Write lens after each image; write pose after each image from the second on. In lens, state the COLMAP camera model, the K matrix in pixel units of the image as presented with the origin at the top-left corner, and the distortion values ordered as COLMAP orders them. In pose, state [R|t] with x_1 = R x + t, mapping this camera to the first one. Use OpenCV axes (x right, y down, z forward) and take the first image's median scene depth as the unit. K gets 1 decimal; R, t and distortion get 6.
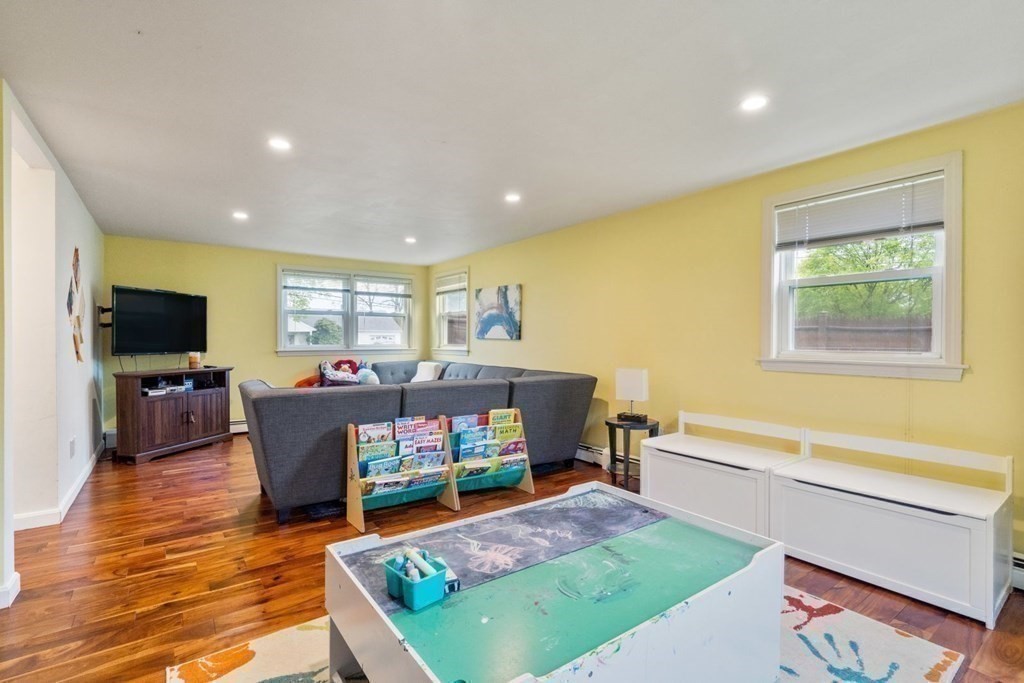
lens RADIAL K [[482.5, 0, 521.4], [0, 482.5, 340.2], [0, 0, 1]] dist [-0.000228, 0.000503]
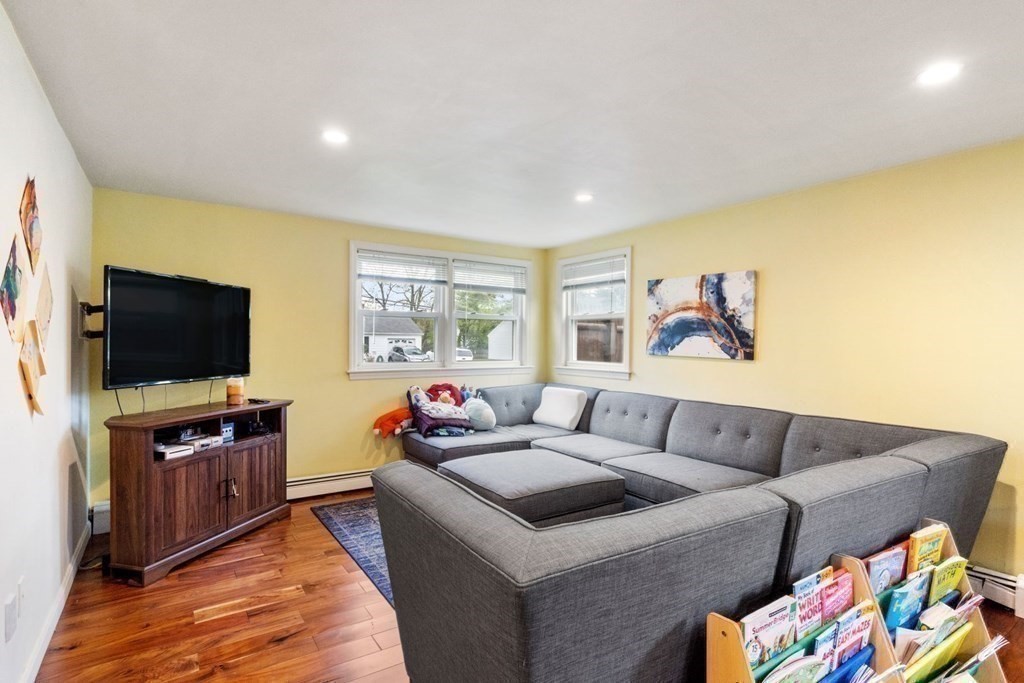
lens RADIAL K [[487.9, 0, 503.2], [0, 487.9, 341.3], [0, 0, 1]] dist [0.001394, -0.000324]
pose [[0.999705, 0.006866, -0.023293, -0.311496], [-0.006880, 0.999976, -0.000525, -0.023419], [0.023289, 0.000685, 0.999729, 0.372686]]
